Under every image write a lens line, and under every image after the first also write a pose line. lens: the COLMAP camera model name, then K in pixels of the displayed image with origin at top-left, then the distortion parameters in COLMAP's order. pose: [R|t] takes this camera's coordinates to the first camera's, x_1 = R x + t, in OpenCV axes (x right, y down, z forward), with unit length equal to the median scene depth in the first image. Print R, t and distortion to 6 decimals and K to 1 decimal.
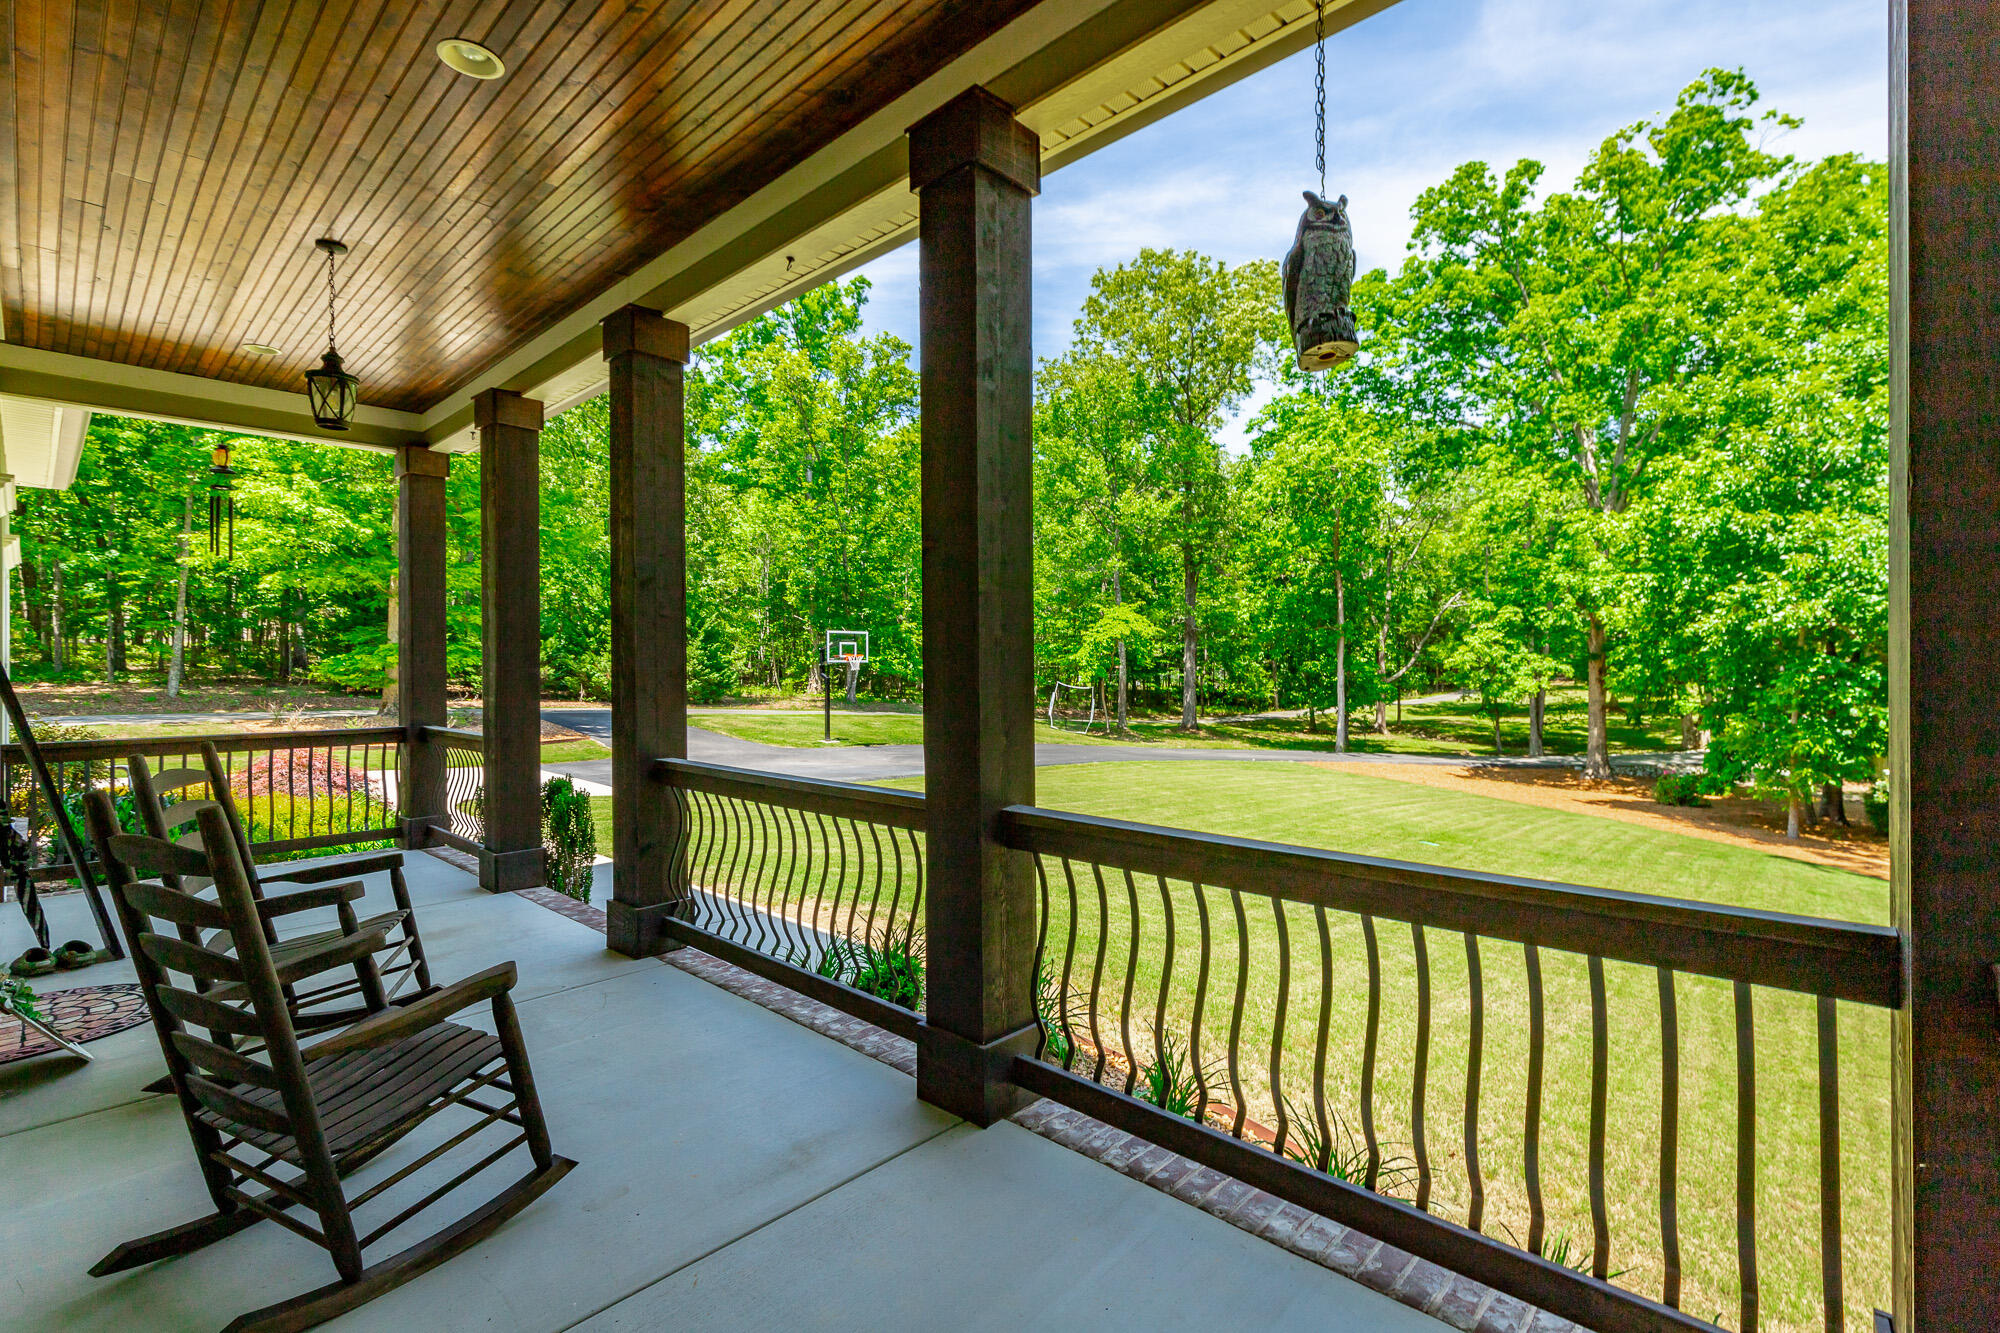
lens RADIAL K [[908.1, 0, 1008.5], [0, 908.1, 661.5], [0, 0, 1]] dist [0.000080, 0.000081]
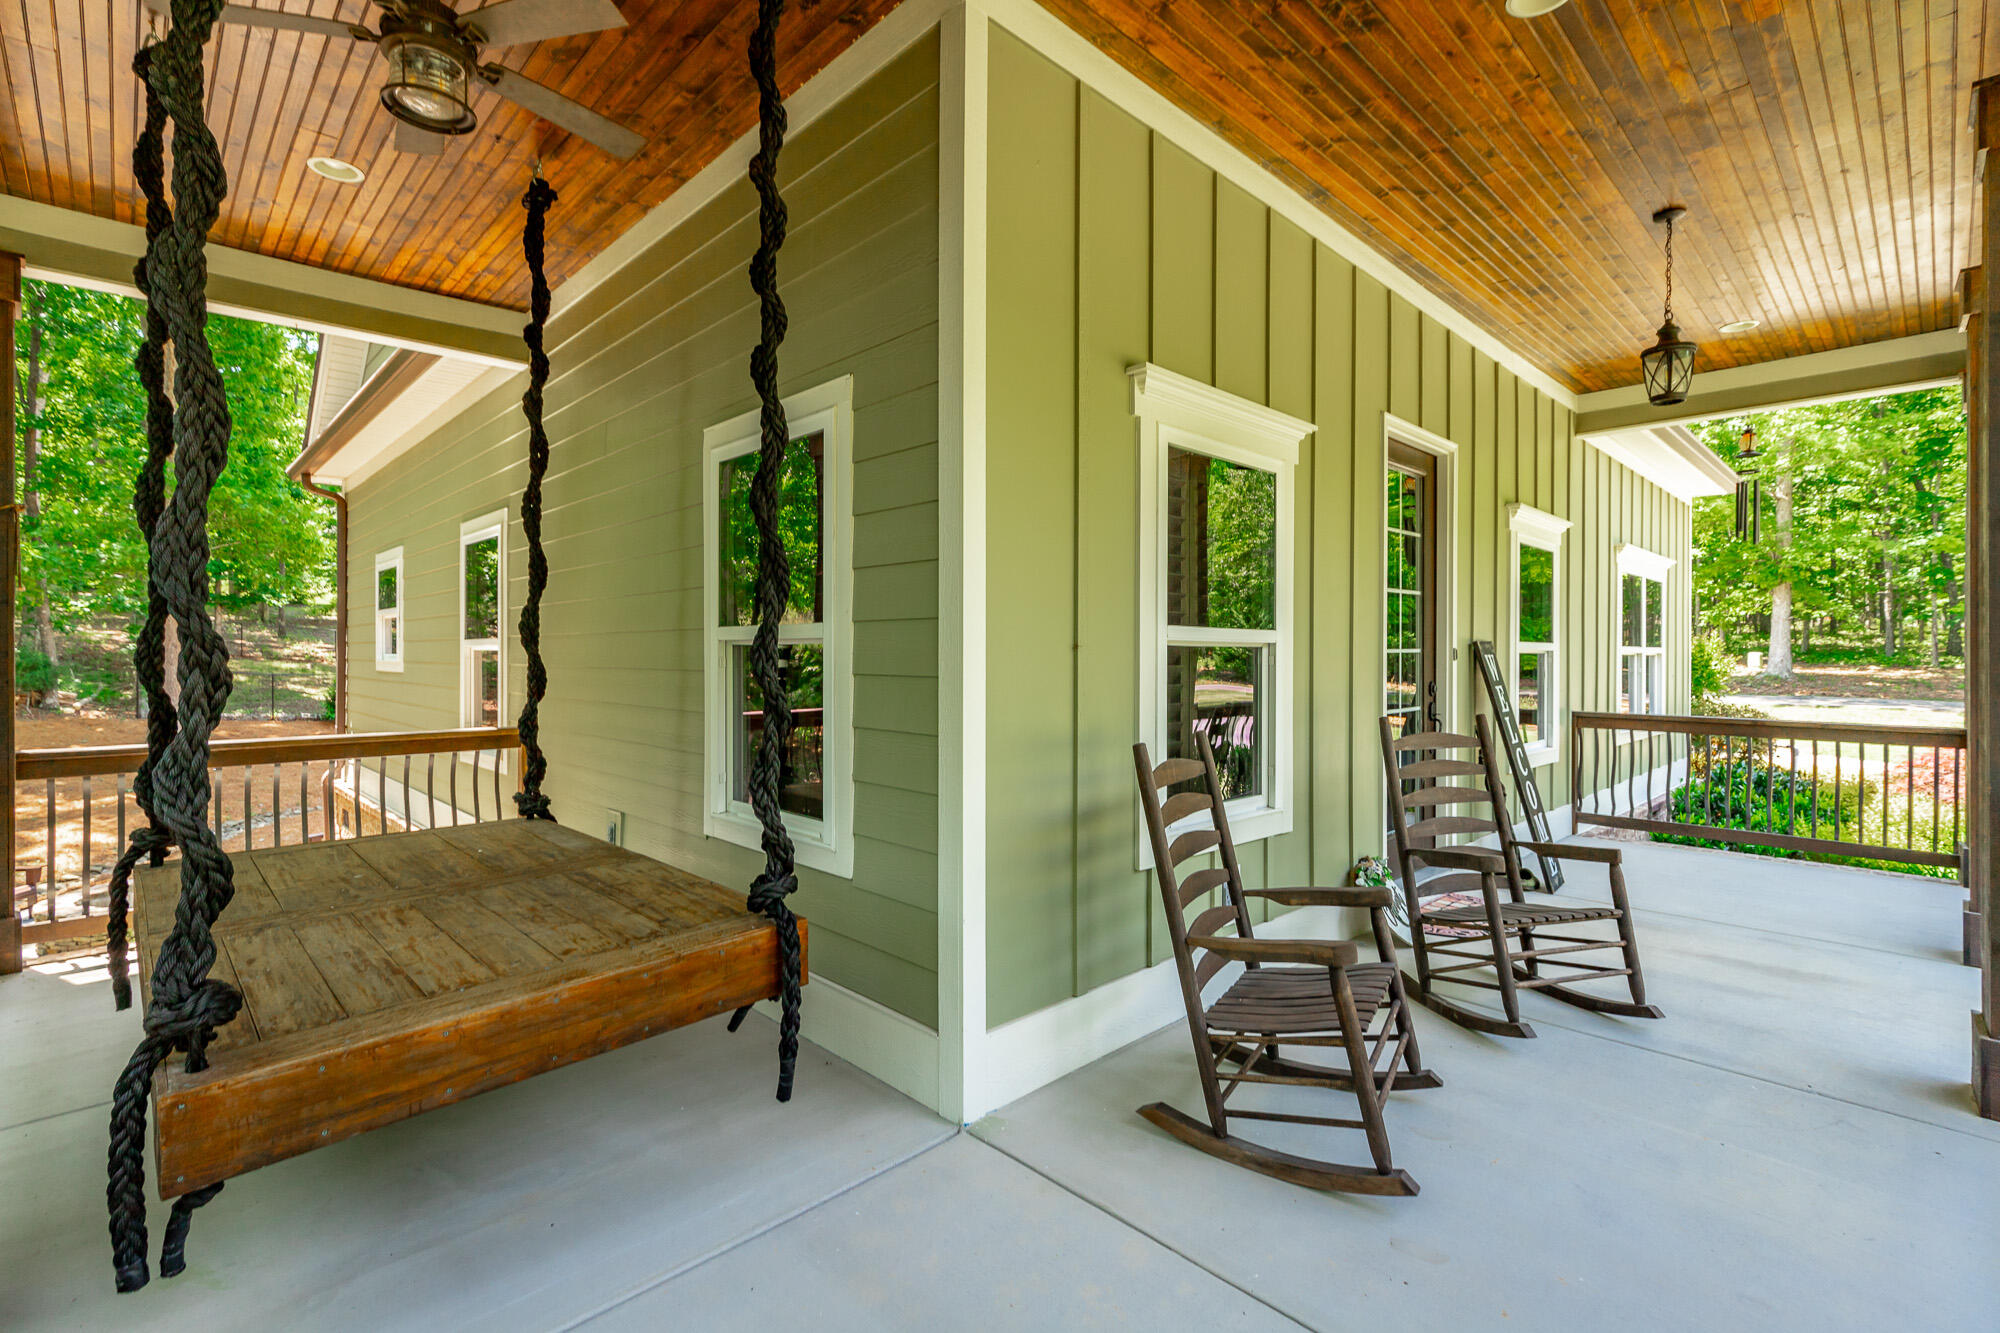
lens RADIAL K [[908.1, 0, 1008.5], [0, 908.1, 661.5], [0, 0, 1]] dist [0.000080, 0.000081]
pose [[-0.050173, 0.019128, -0.998557, 0.254280], [-0.002079, 0.999812, 0.019257, -0.002496], [0.998738, 0.003043, -0.050124, 0.354148]]
